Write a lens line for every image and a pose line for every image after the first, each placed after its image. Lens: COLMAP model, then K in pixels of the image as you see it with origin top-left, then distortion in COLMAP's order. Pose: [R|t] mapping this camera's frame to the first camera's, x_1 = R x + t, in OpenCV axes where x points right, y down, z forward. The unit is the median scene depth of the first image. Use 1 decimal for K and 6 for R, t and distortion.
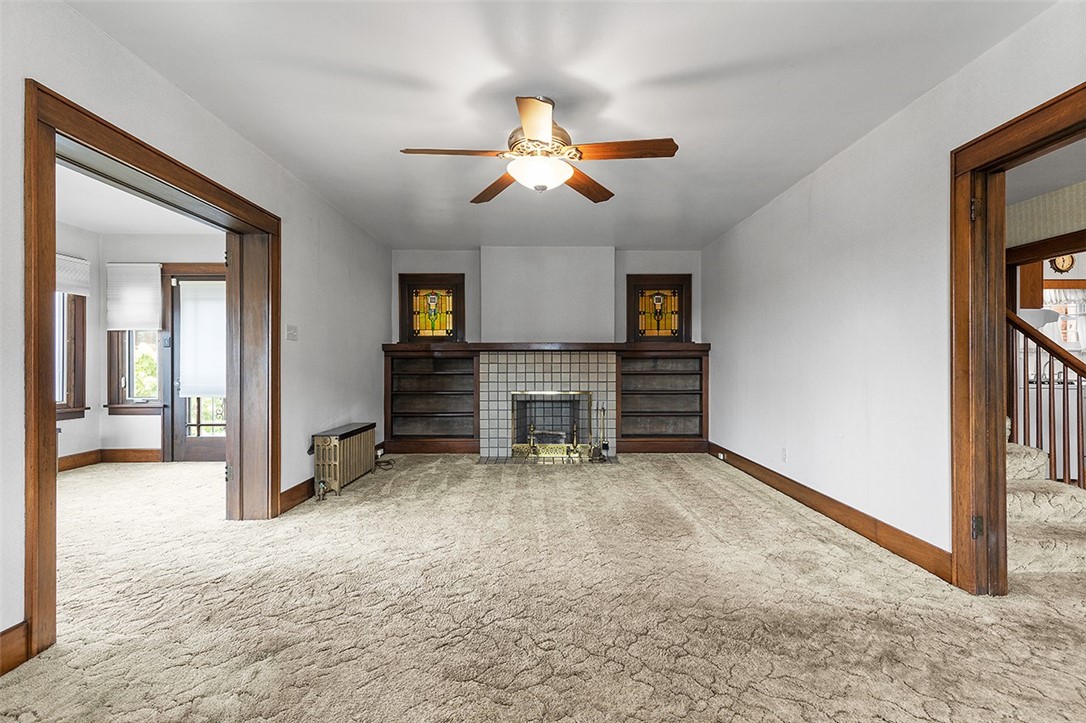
lens RADIAL K [[489.0, 0, 551.9], [0, 489.0, 360.0], [0, 0, 1]] dist [0.006608, -0.000354]
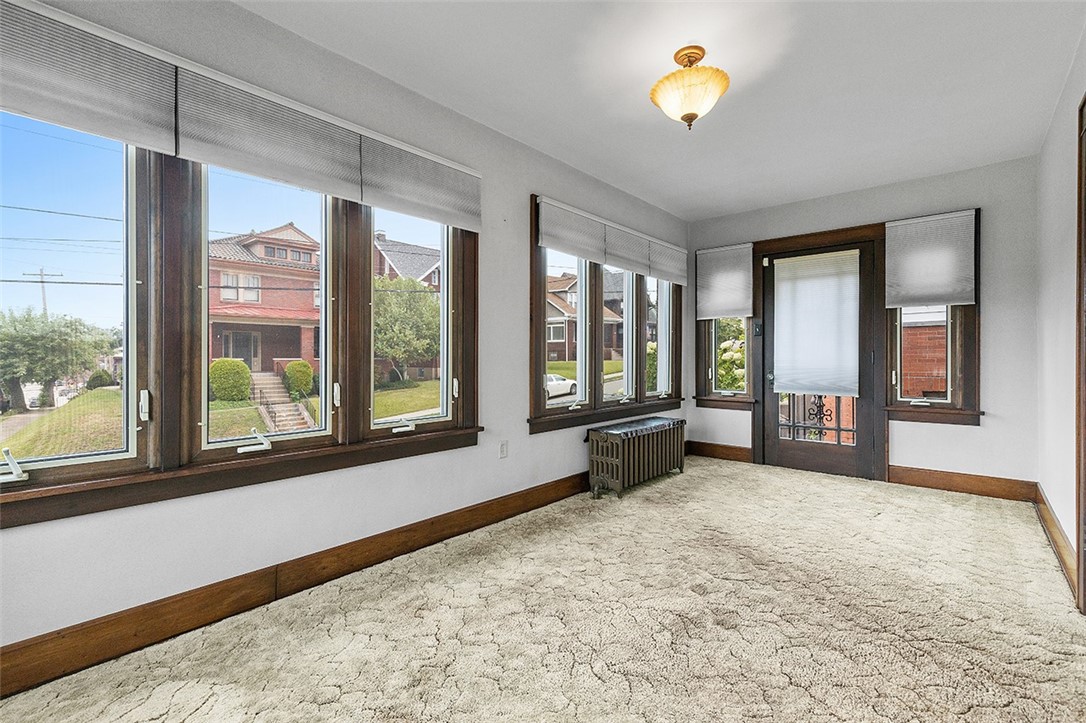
lens RADIAL K [[489.0, 0, 551.9], [0, 489.0, 360.0], [0, 0, 1]] dist [0.006608, -0.000354]
pose [[0.749878, 0.008189, -0.661525, -0.440888], [-0.000351, 0.999928, 0.011979, 0.006816], [0.661576, -0.008750, 0.749827, 0.077530]]
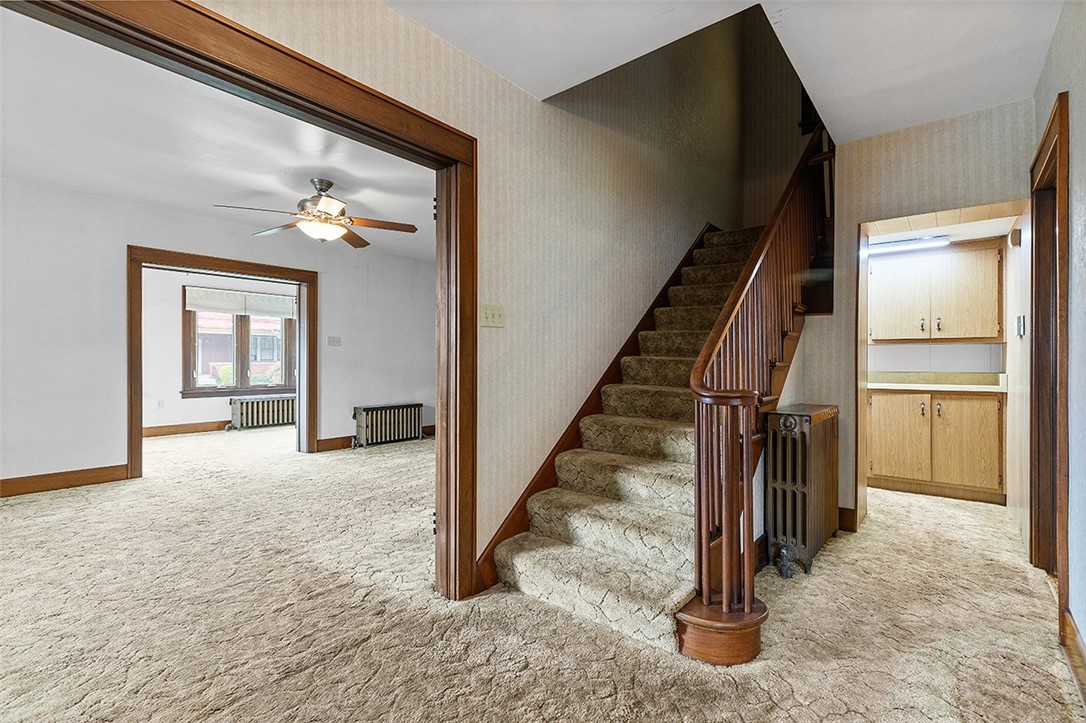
lens RADIAL K [[489.0, 0, 551.9], [0, 489.0, 360.0], [0, 0, 1]] dist [0.006608, -0.000354]
pose [[0.766848, 0.001704, -0.641827, 0.667679], [0.001916, 0.999986, 0.004943, -0.000503], [0.641826, -0.005021, 0.766834, 0.150192]]
